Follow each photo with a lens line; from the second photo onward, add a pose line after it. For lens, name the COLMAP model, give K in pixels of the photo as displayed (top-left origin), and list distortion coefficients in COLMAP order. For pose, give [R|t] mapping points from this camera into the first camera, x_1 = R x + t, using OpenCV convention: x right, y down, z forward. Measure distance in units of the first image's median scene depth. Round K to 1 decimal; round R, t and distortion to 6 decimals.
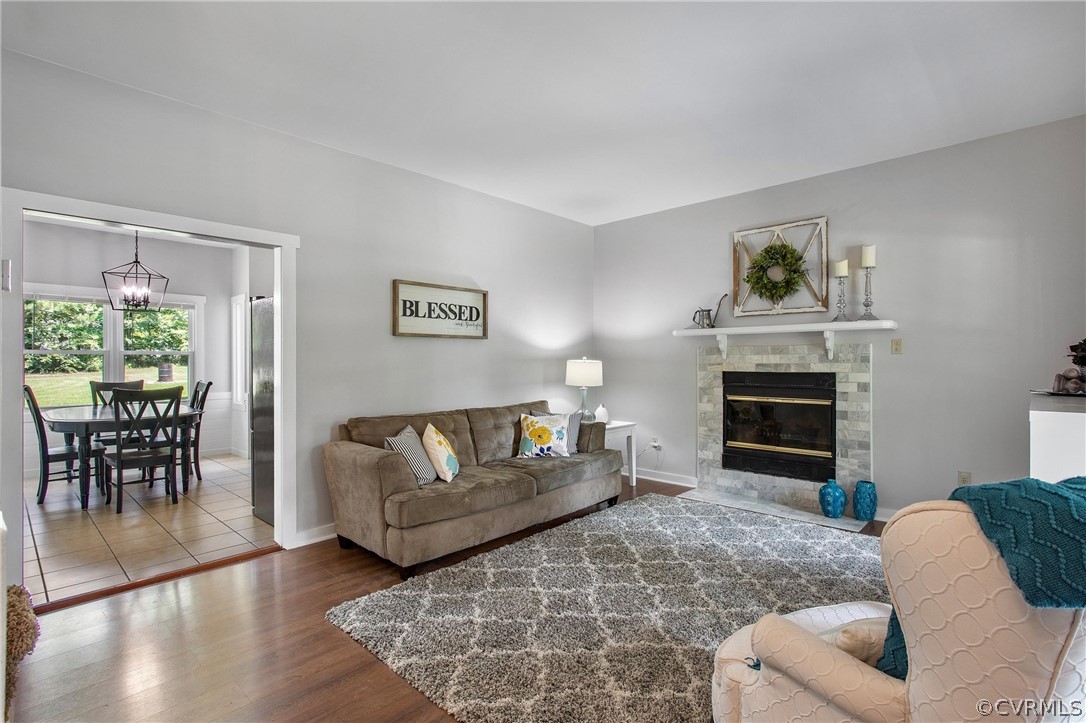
lens RADIAL K [[516.0, 0, 545.1], [0, 516.0, 364.0], [0, 0, 1]] dist [-0.002423, 0.000586]
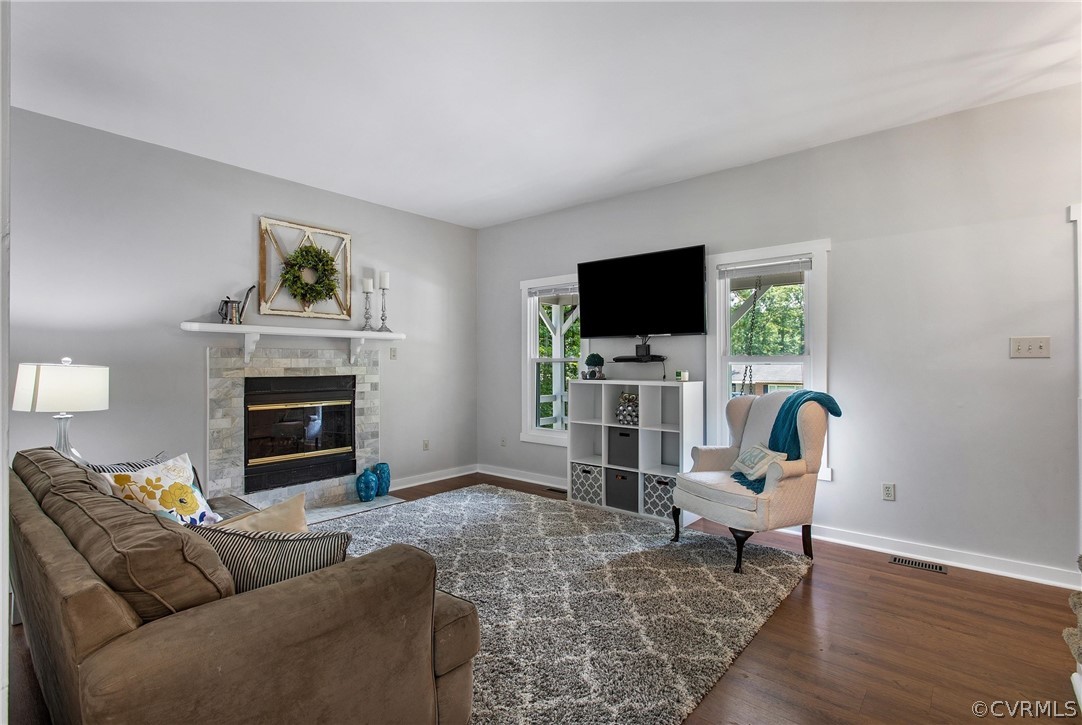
lens RADIAL K [[514.1, 0, 538.1], [0, 514.1, 365.2], [0, 0, 1]] dist [-0.002423, 0.000586]
pose [[-0.049688, 0.000385, 0.998765, -0.575602], [0.008158, 0.999967, 0.000020, -0.001781], [-0.998731, 0.008149, -0.049690, 0.644005]]
